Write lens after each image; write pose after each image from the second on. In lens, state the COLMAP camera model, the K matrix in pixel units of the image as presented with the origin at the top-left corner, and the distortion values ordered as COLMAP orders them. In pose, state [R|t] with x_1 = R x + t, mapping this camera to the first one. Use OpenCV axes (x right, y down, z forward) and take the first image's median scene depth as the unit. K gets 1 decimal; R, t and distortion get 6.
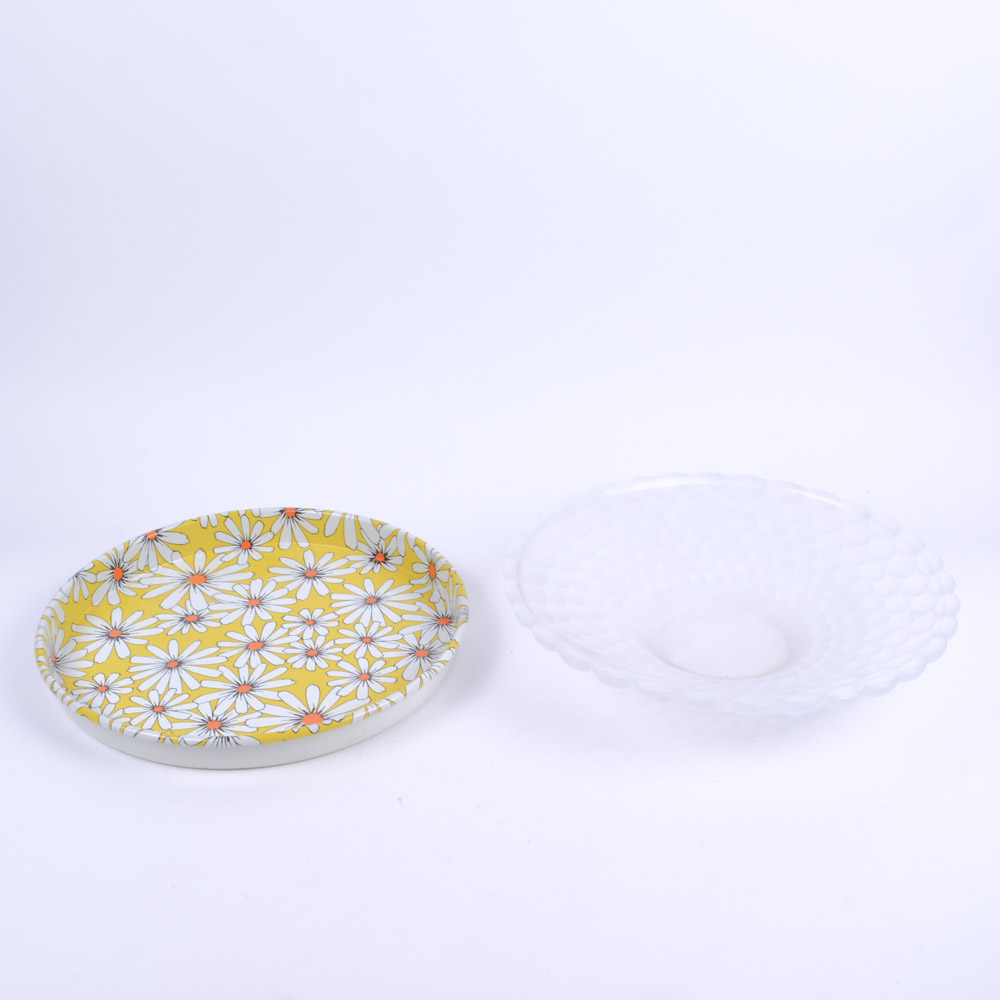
lens RADIAL K [[1249.0, 0, 499.9], [0, 1249.0, 500.1], [0, 0, 1]] dist [-0.104801, 0.000000]
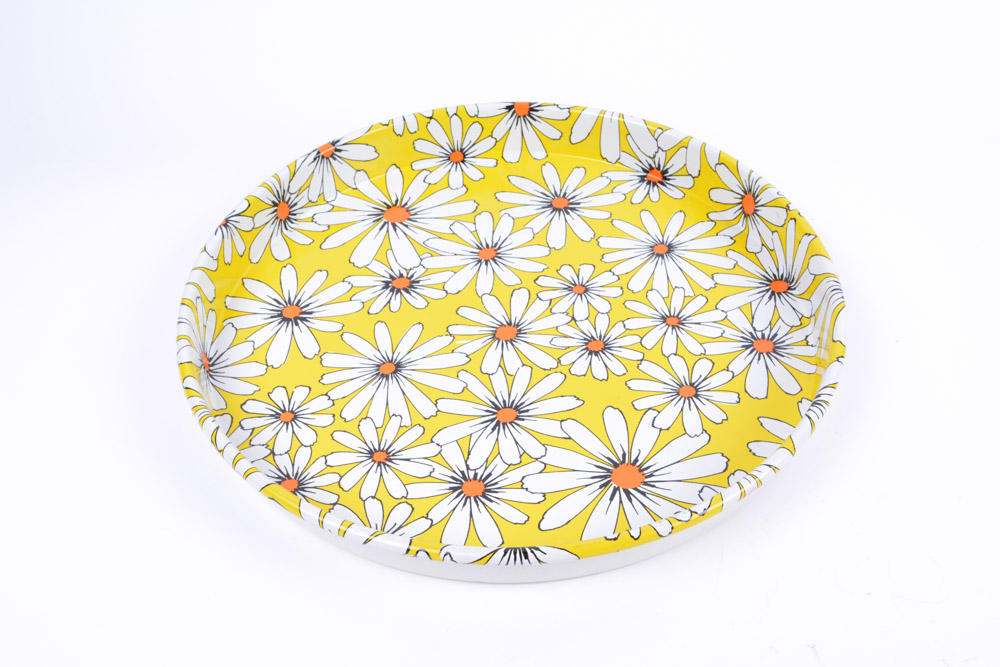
lens RADIAL K [[1116.8, 0, 500.2], [0, 1116.8, 332.9], [0, 0, 1]] dist [-0.058240, 0.000000]
pose [[0.998742, 0.000249, -0.050134, -0.165319], [0.013671, 0.960743, 0.277103, -0.046758], [0.048235, -0.277440, 0.959531, 0.415131]]
